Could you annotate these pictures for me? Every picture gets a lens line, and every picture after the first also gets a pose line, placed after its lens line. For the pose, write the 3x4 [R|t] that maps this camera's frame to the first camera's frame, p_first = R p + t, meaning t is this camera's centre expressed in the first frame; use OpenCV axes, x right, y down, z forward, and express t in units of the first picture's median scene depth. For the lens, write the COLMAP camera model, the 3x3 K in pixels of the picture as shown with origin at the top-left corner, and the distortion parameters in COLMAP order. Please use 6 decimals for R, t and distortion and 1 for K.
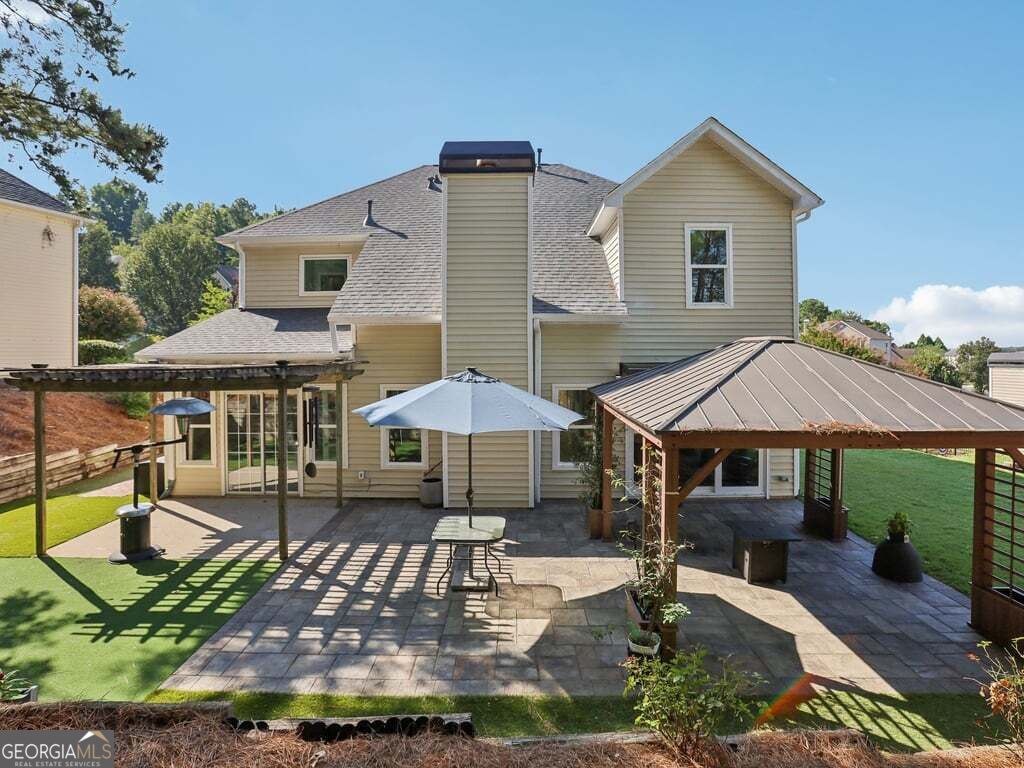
lens RADIAL K [[519.8, 0, 512.7], [0, 519.8, 378.7], [0, 0, 1]] dist [-0.016271, 0.002438]
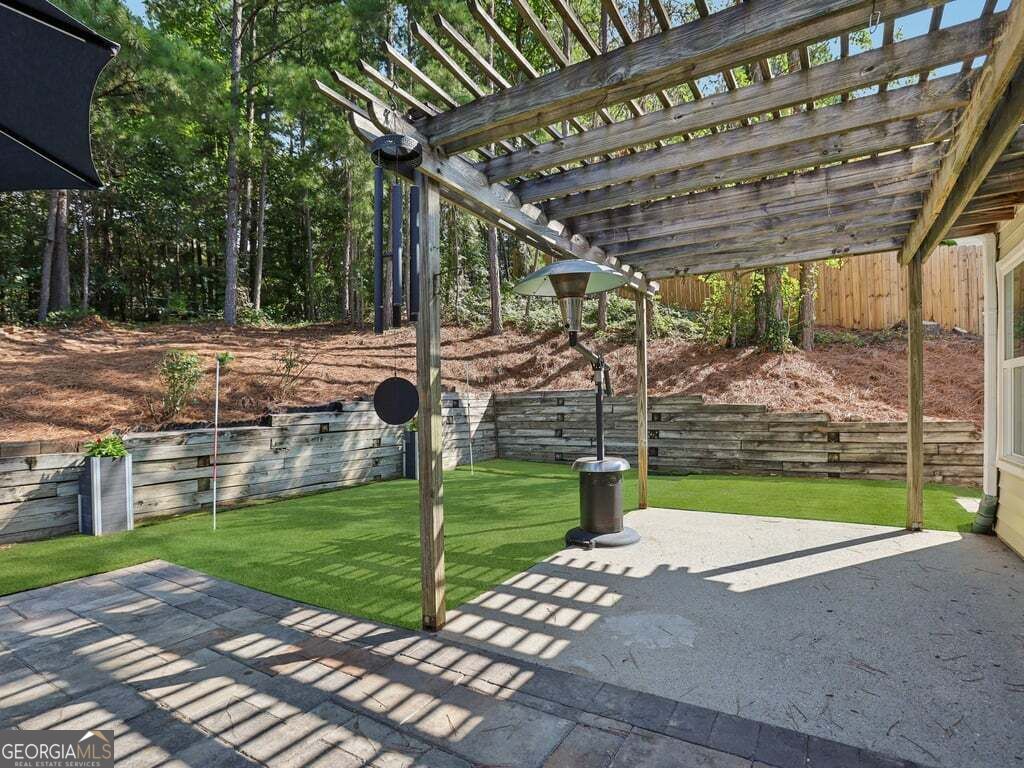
lens RADIAL K [[519.8, 0, 515.1], [0, 519.8, 386.1], [0, 0, 1]] dist [-0.016271, 0.002438]
pose [[-0.551681, -0.013463, -0.833946, -0.130946], [-0.004441, 0.999903, -0.013204, 0.164777], [0.834043, -0.003580, -0.551688, 1.269811]]
